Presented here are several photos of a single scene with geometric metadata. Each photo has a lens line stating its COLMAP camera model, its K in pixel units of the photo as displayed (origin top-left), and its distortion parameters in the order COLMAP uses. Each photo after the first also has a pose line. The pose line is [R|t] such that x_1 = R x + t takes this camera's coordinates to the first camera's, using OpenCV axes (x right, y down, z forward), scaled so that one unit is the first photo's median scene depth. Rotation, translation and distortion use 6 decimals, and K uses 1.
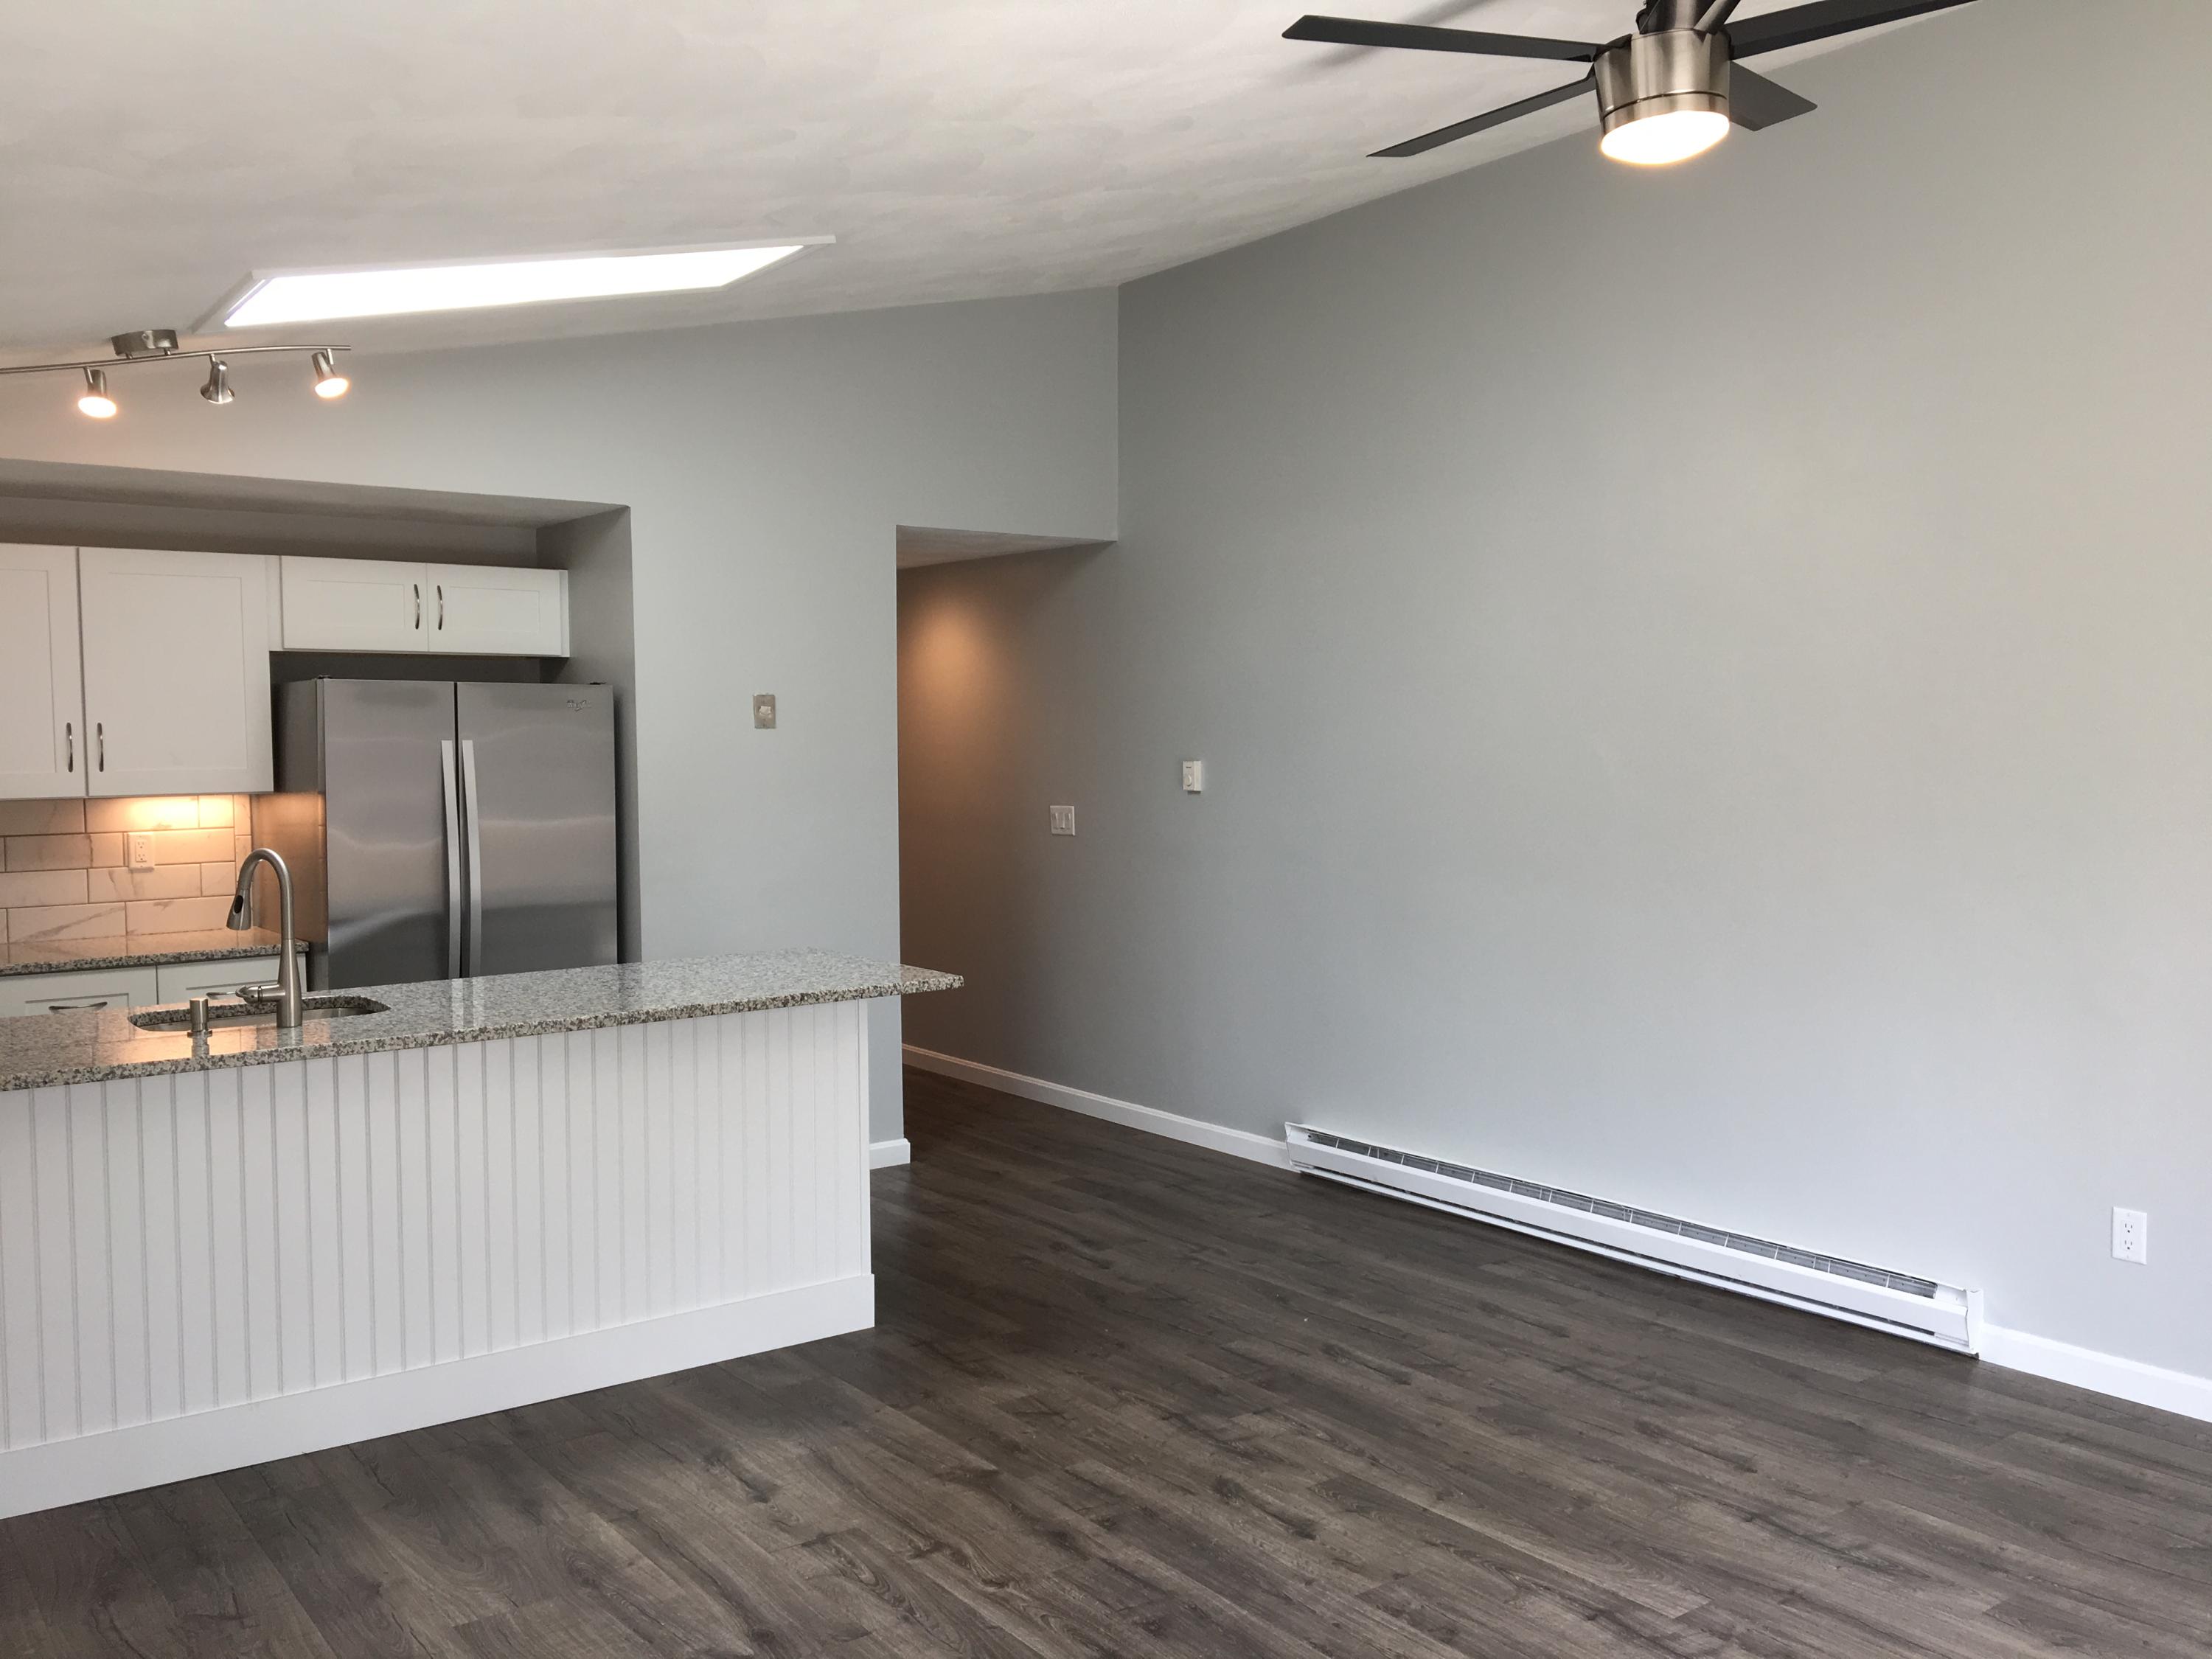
lens RADIAL K [[1855.2, 0, 1104.2], [0, 1855.2, 822.0], [0, 0, 1]] dist [0.080649, -0.118531]
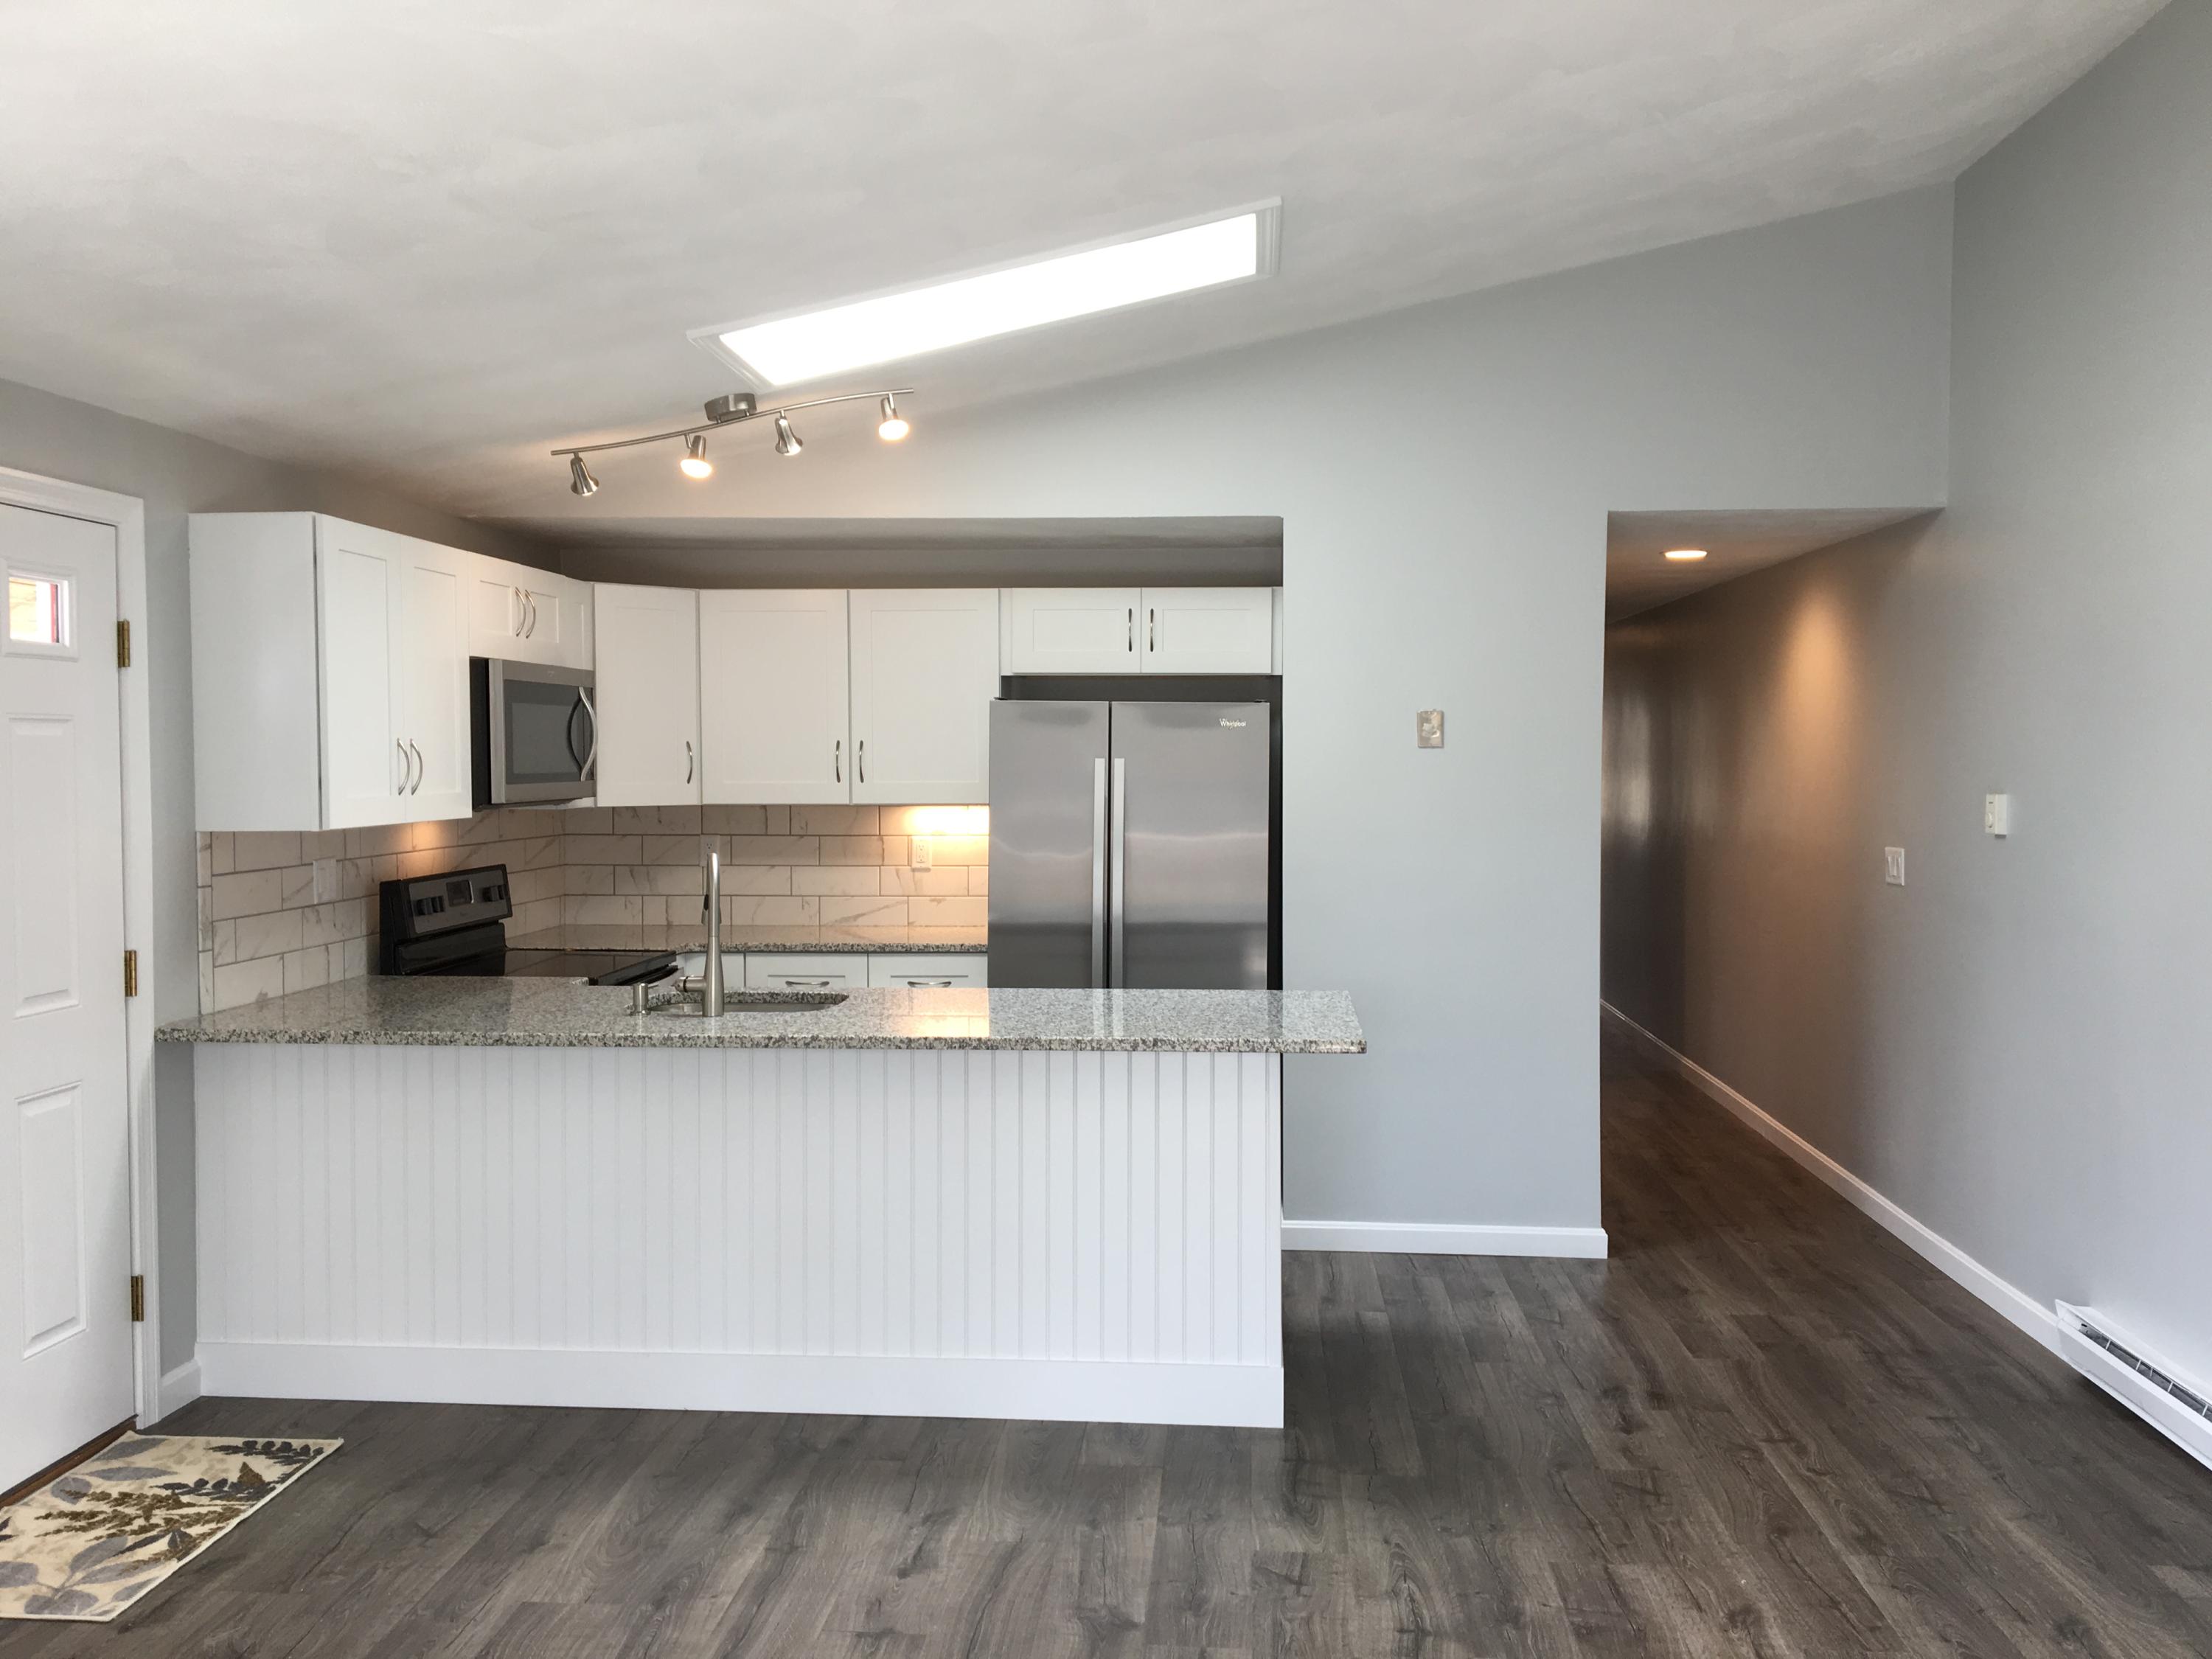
lens RADIAL K [[1855.2, 0, 1113.0], [0, 1855.2, 822.0], [0, 0, 1]] dist [0.080649, -0.118531]
pose [[0.758816, 0.032208, -0.650508, 0.410237], [-0.039059, 0.999229, 0.003912, -0.016382], [0.650133, 0.022440, 0.759489, 0.294288]]
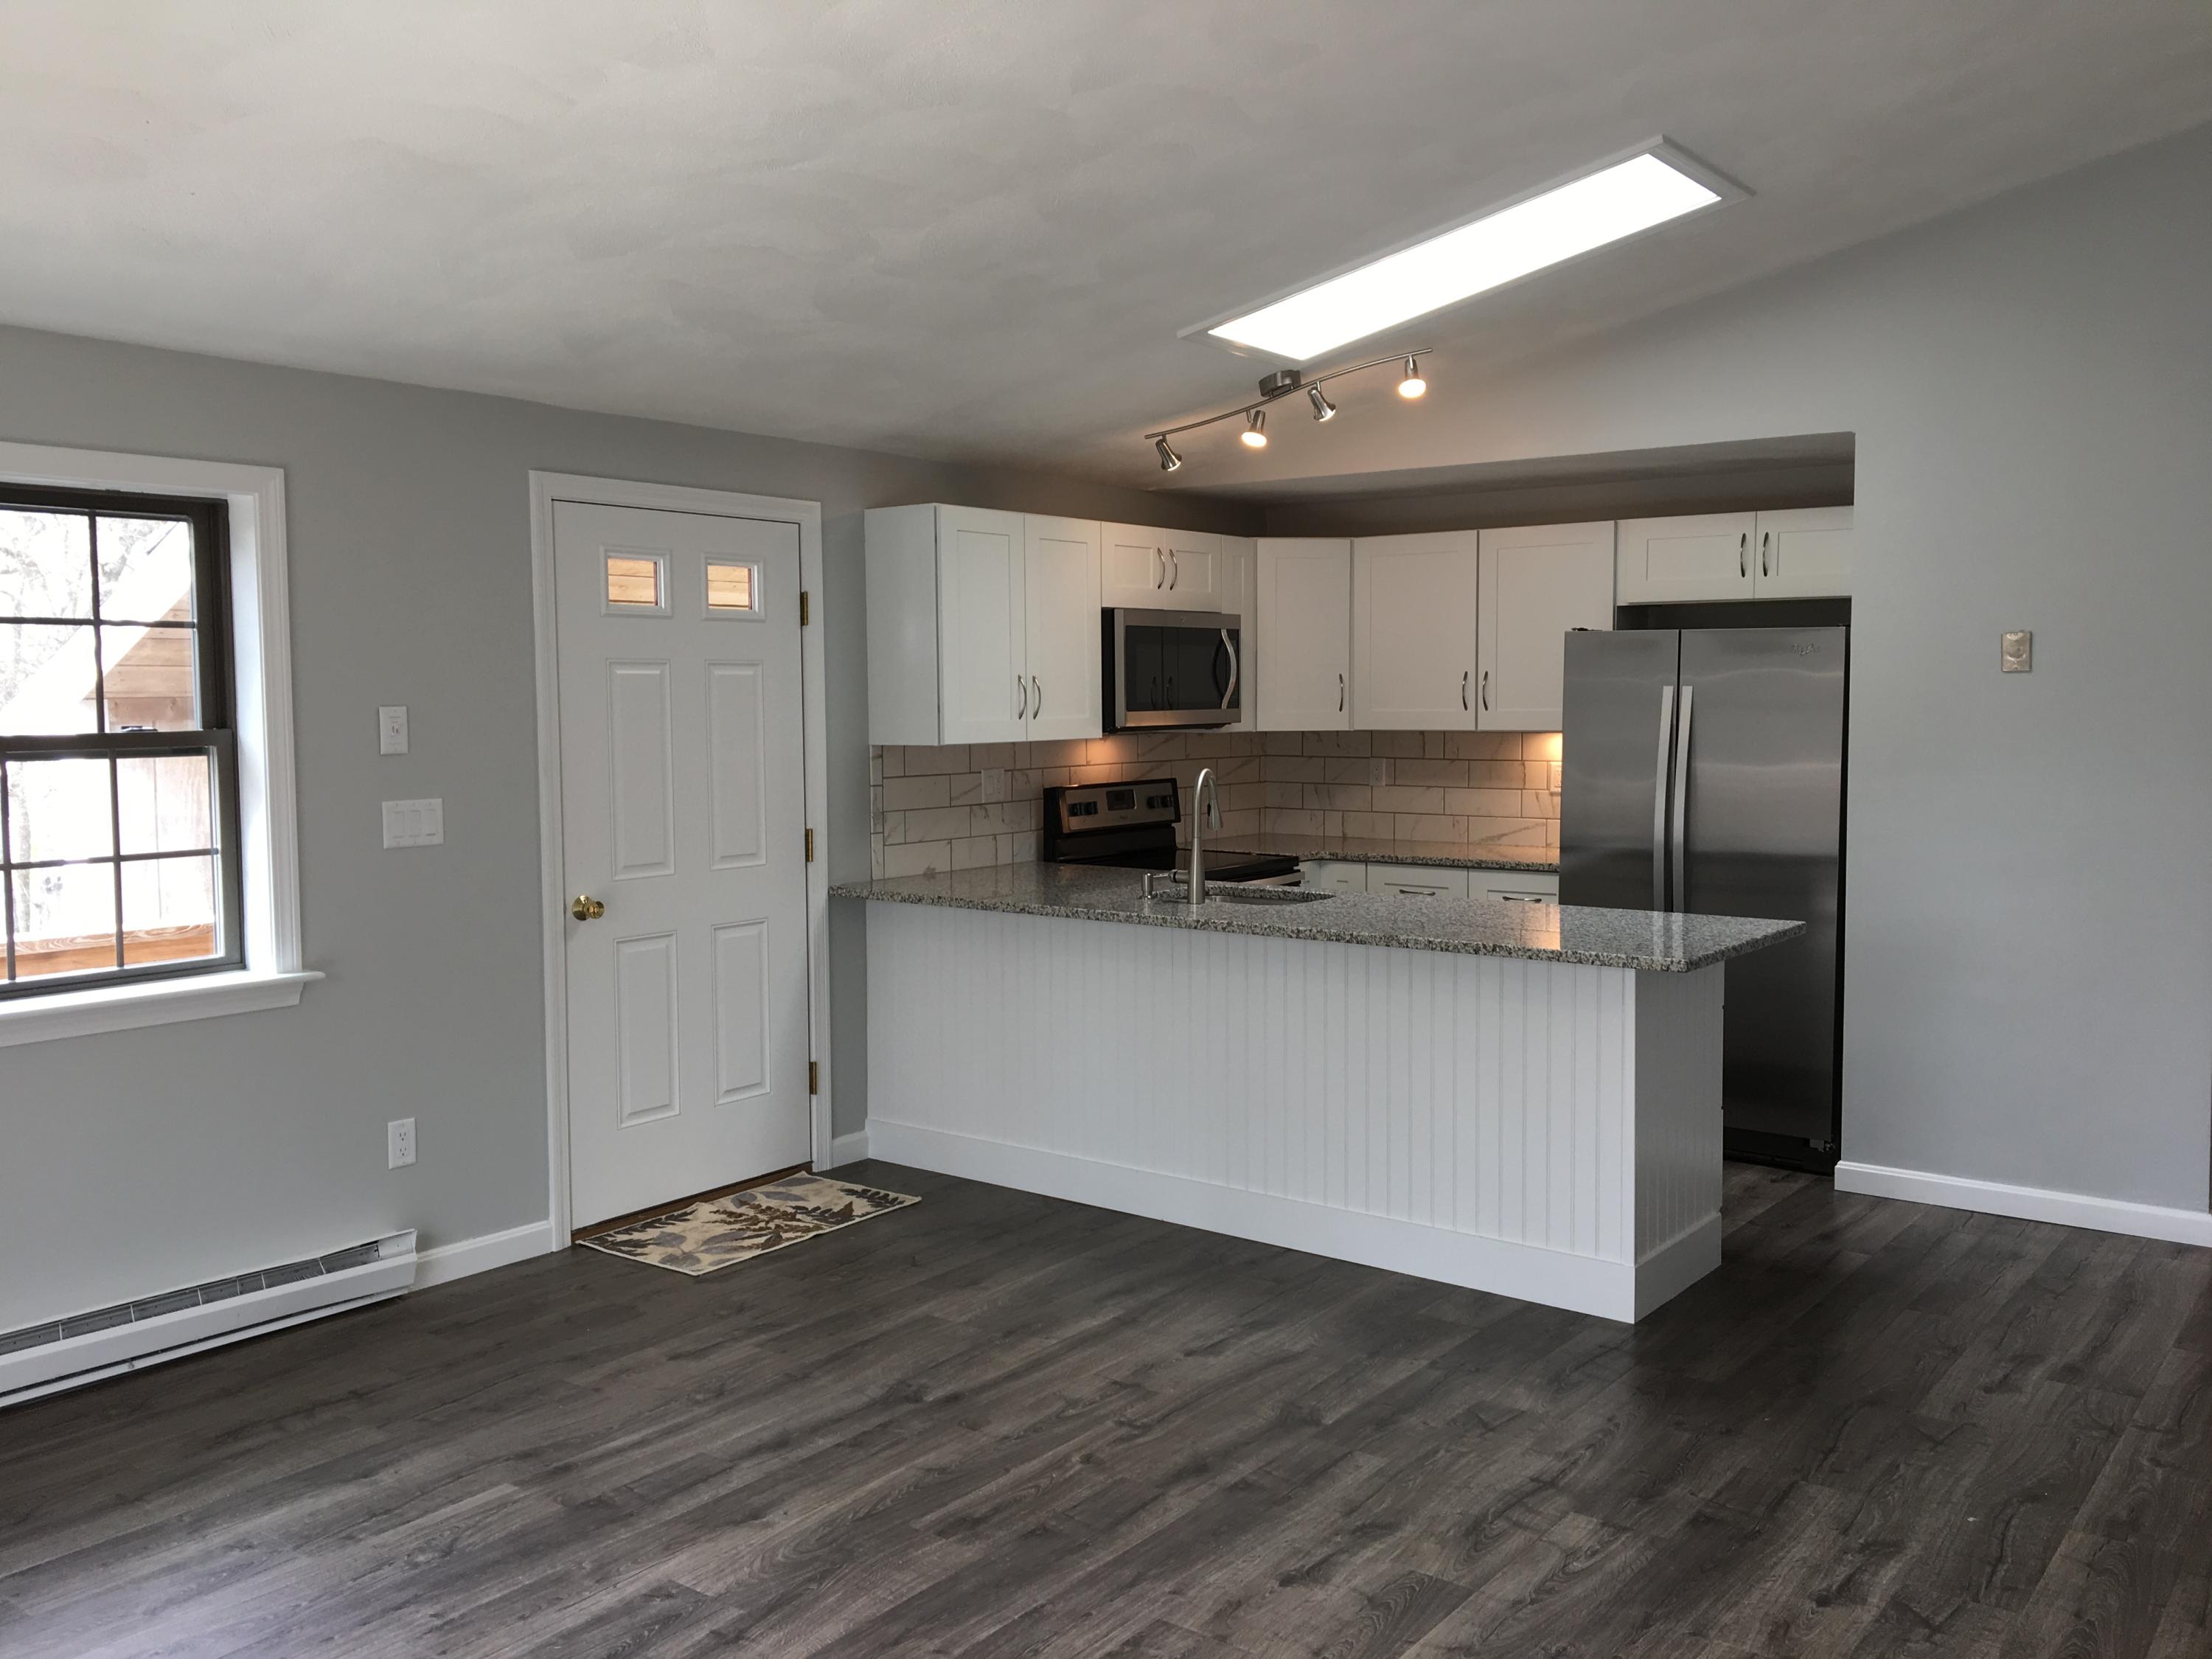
lens RADIAL K [[1855.2, 0, 1112.9], [0, 1855.2, 827.1], [0, 0, 1]] dist [0.080649, -0.118531]
pose [[0.283394, 0.078422, -0.955792, 0.725063], [-0.044879, 0.996643, 0.068468, -0.028922], [0.957953, 0.023492, 0.285962, 0.520358]]
